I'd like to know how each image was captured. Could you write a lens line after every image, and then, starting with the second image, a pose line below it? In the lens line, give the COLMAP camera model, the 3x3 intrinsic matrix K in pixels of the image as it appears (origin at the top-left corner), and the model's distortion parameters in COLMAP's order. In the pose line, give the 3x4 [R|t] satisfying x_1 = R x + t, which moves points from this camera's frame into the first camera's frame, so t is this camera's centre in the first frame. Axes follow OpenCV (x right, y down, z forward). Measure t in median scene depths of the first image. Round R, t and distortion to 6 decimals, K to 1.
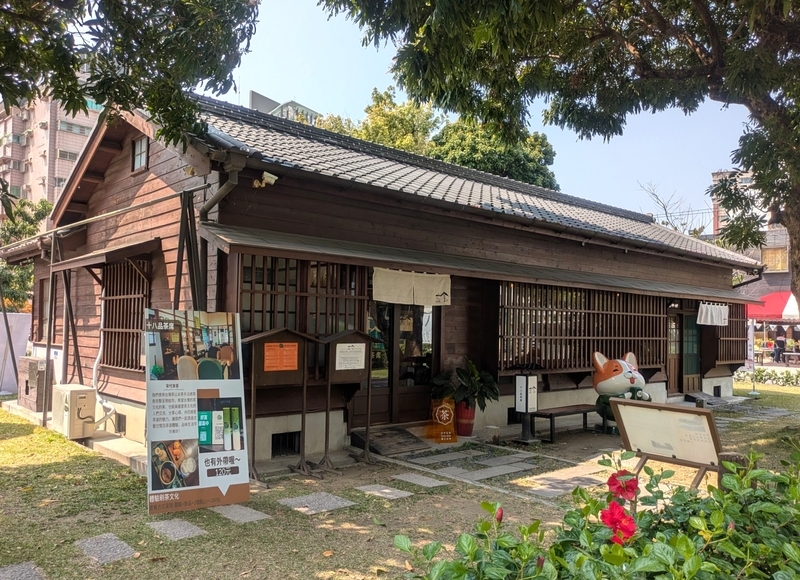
lens RADIAL K [[652.9, 0, 399.7], [0, 652.9, 290.7], [0, 0, 1]] dist [0.012639, 0.000270]
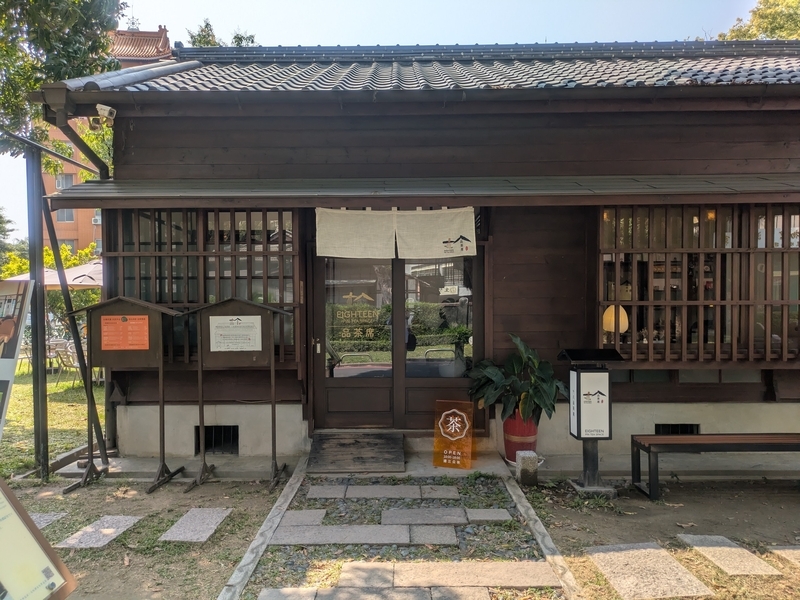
lens RADIAL K [[619.2, 0, 400.0], [0, 619.2, 302.7], [0, 0, 1]] dist [-0.000611, 0.002660]
pose [[0.739359, -0.019094, -0.673041, 0.521762], [0.057161, 0.997769, 0.034486, 0.051975], [0.670881, -0.063969, 0.738801, 0.602130]]
